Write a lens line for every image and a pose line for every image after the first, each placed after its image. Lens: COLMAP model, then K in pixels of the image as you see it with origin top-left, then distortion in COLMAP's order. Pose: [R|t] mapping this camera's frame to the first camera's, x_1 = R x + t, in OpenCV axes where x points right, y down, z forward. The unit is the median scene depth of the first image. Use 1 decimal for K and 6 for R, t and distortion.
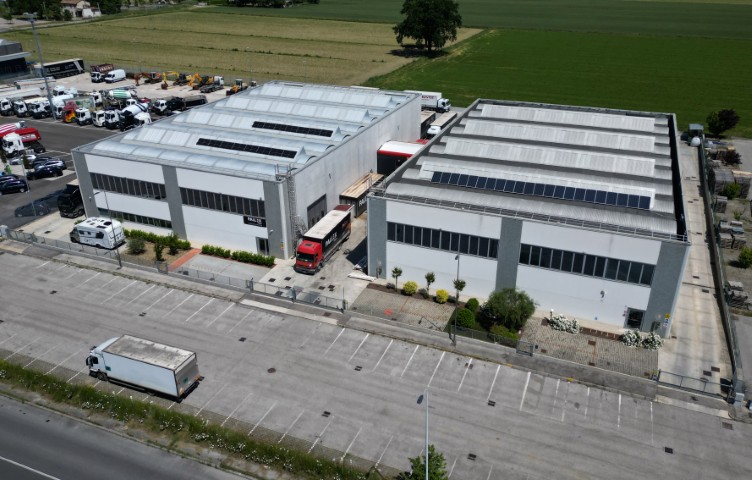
lens RADIAL K [[618.7, 0, 376.0], [0, 618.7, 240.0], [0, 0, 1]] dist [0.094925, -0.114358]
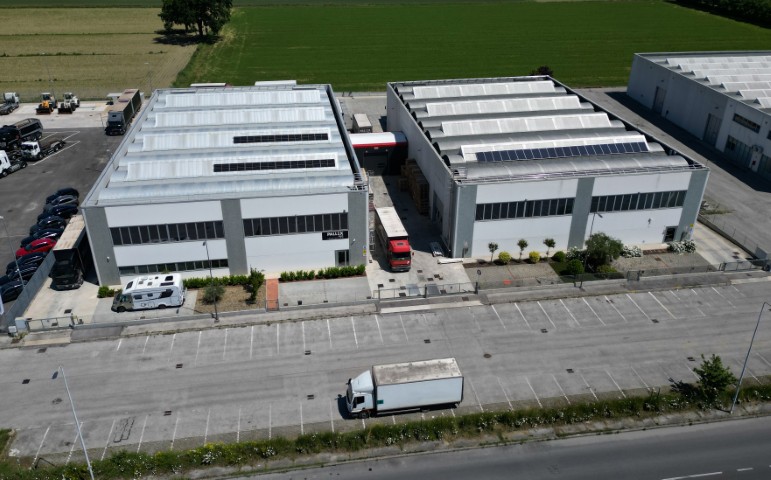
lens RADIAL K [[637.6, 0, 382.1], [0, 637.6, 237.9], [0, 0, 1]] dist [0.107318, -0.142259]
pose [[0.853404, -0.236433, 0.464544, -0.619429], [0.221781, 0.971218, 0.086879, -0.099899], [-0.471715, 0.028884, 0.881278, 0.073473]]
